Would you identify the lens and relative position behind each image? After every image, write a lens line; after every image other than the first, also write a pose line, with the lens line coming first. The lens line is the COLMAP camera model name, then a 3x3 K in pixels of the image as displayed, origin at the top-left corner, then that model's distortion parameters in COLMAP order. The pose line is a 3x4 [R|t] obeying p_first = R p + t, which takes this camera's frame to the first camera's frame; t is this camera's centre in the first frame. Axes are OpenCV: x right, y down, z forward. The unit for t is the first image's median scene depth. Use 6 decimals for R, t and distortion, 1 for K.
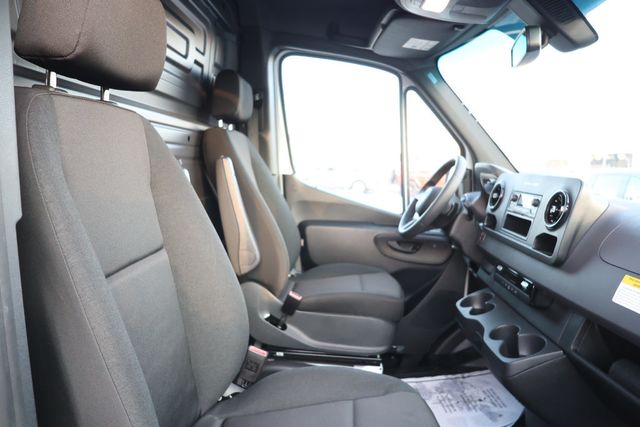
lens RADIAL K [[480.9, 0, 319.1], [0, 480.9, 213.6], [0, 0, 1]] dist [-0.020803, 0.010946]
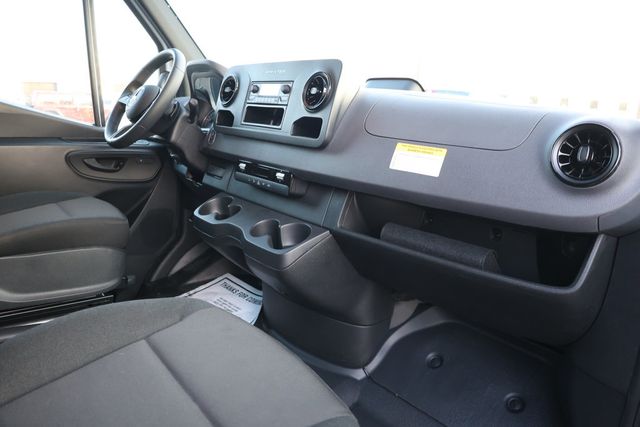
lens RADIAL K [[467.7, 0, 320.3], [0, 467.7, 211.6], [0, 0, 1]] dist [-0.031862, 0.002270]
pose [[0.733949, -0.149231, 0.662608, -0.130611], [0.061657, 0.986175, 0.153809, 0.066387], [-0.676400, -0.072034, 0.733003, 0.202300]]
